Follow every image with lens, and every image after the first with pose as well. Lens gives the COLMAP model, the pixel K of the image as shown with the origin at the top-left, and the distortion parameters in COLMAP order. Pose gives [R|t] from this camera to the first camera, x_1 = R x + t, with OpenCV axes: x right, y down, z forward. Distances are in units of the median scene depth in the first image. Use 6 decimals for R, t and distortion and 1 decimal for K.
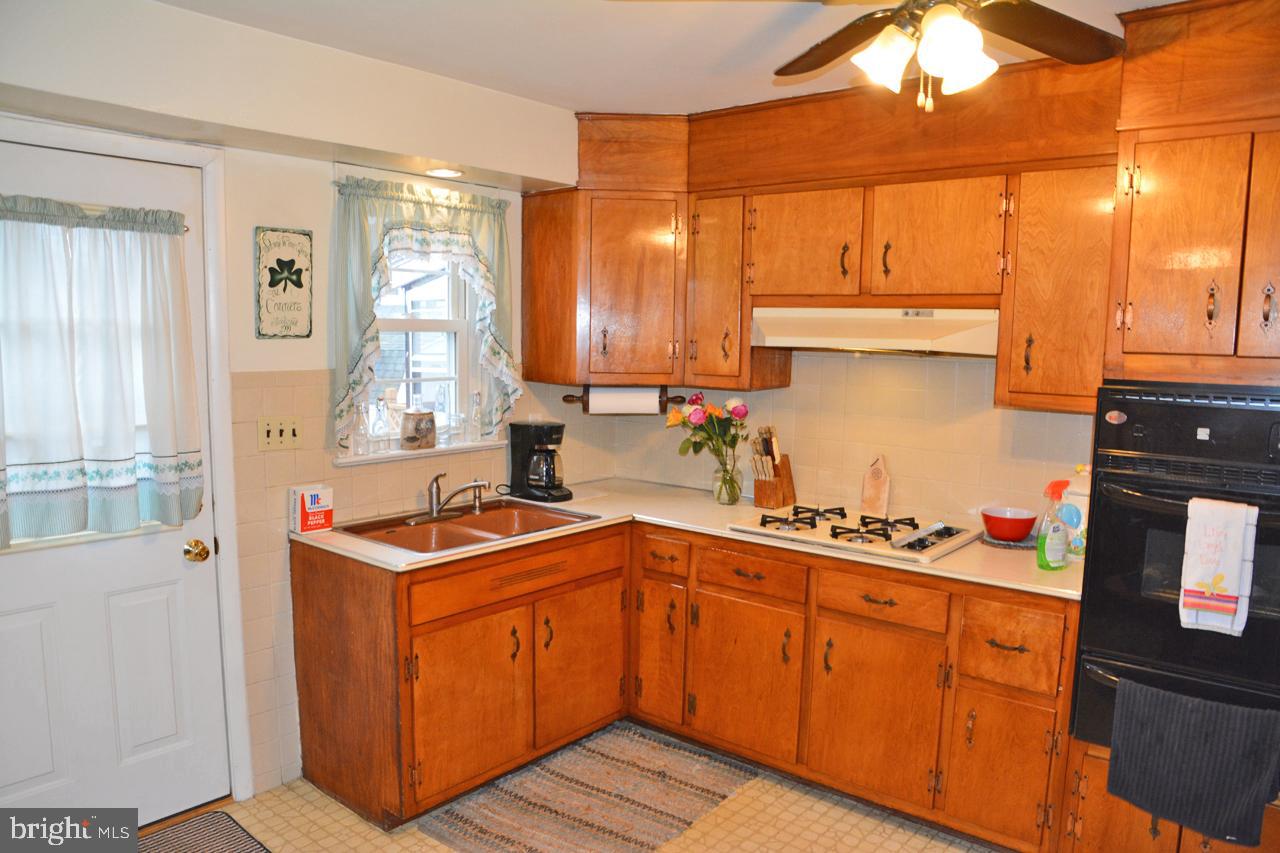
lens RADIAL K [[886.6, 0, 645.0], [0, 886.6, 440.7], [0, 0, 1]] dist [-0.119439, 0.064395]
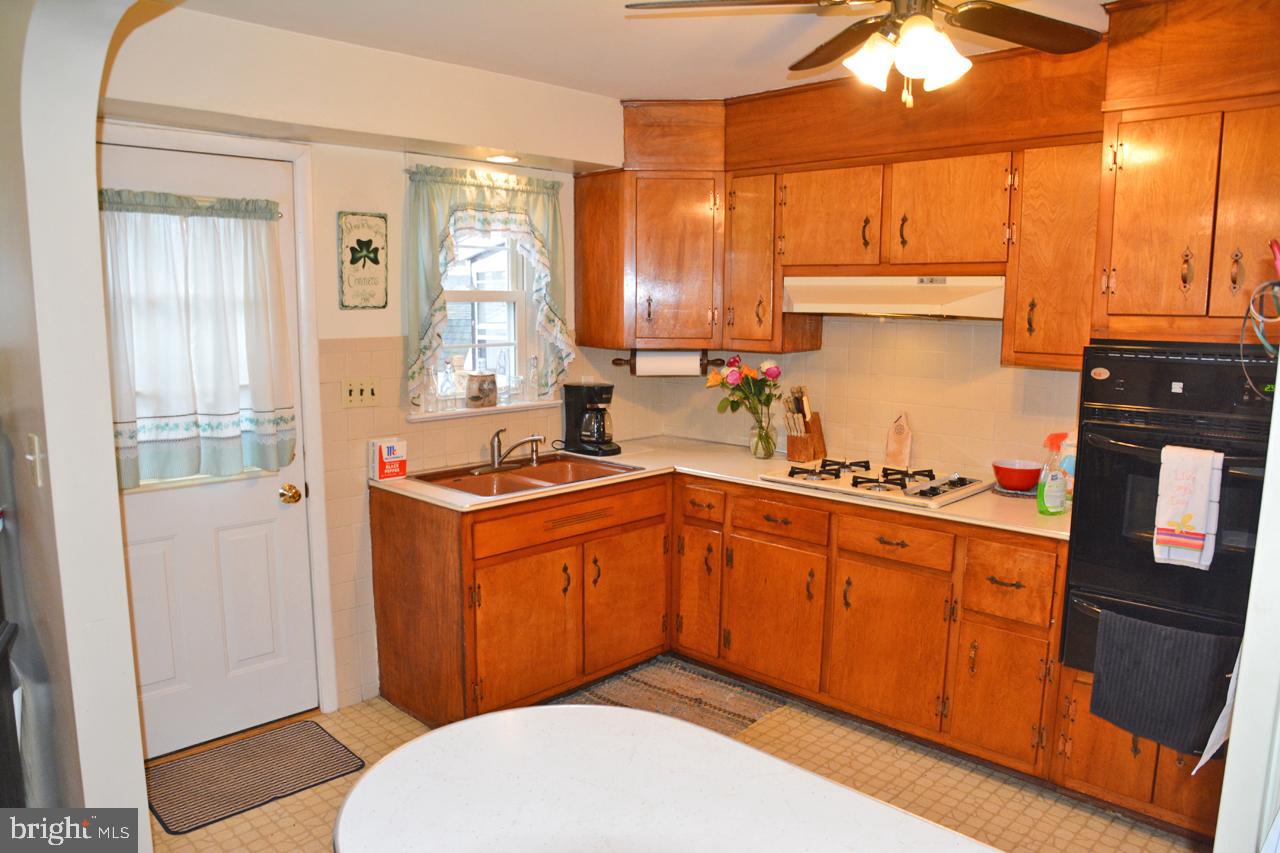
lens RADIAL K [[894.1, 0, 640.0], [0, 894.1, 426.5], [0, 0, 1]] dist [-0.111019, 0.068982]
pose [[0.996662, 0.000088, -0.081633, 0.037956], [0.001416, 0.999830, 0.018359, 0.014489], [0.081621, -0.018414, 0.996493, -0.119815]]
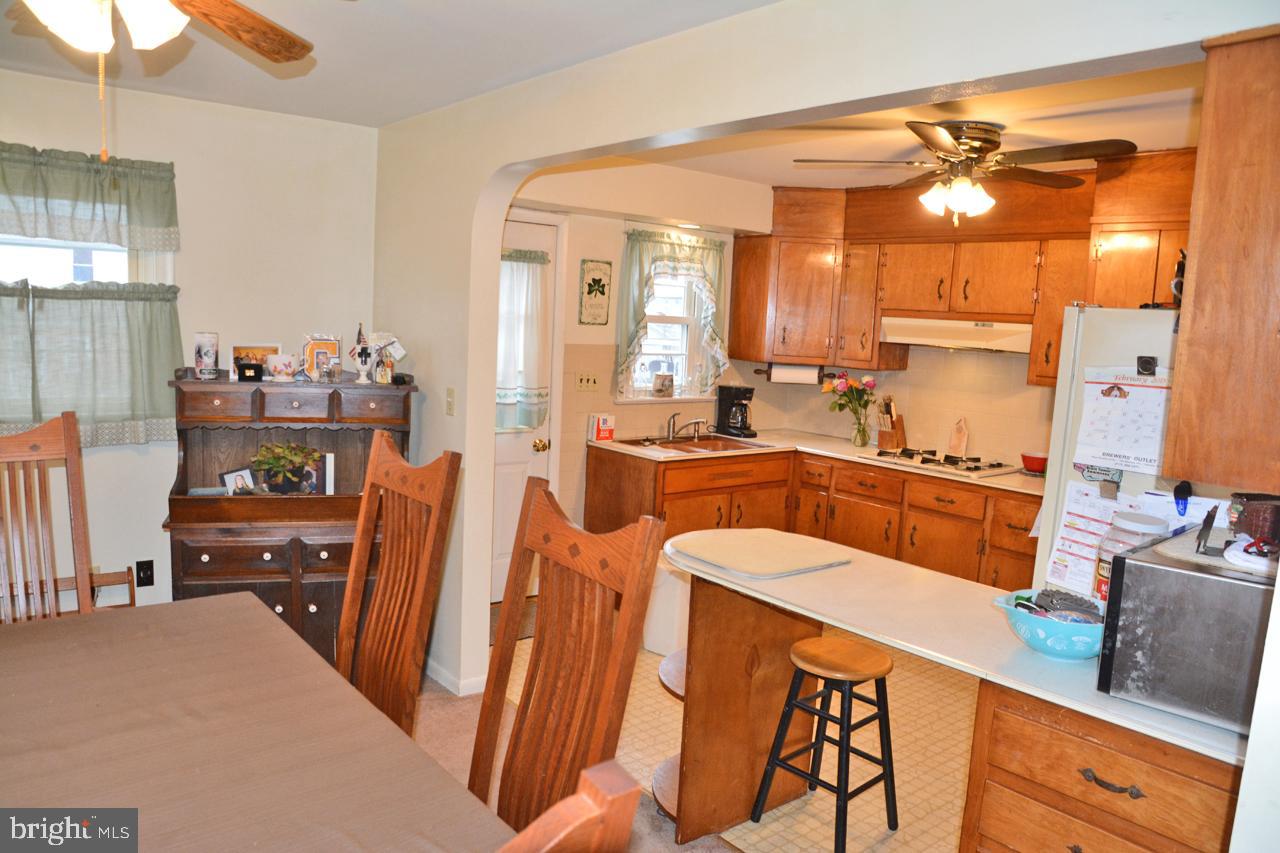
lens RADIAL K [[886.6, 0, 645.0], [0, 886.6, 440.7], [0, 0, 1]] dist [-0.119439, 0.064395]
pose [[0.981140, 0.057572, -0.184524, 0.012547], [-0.055859, 0.998334, 0.014476, 0.071901], [0.185050, -0.003896, 0.982721, -0.633107]]
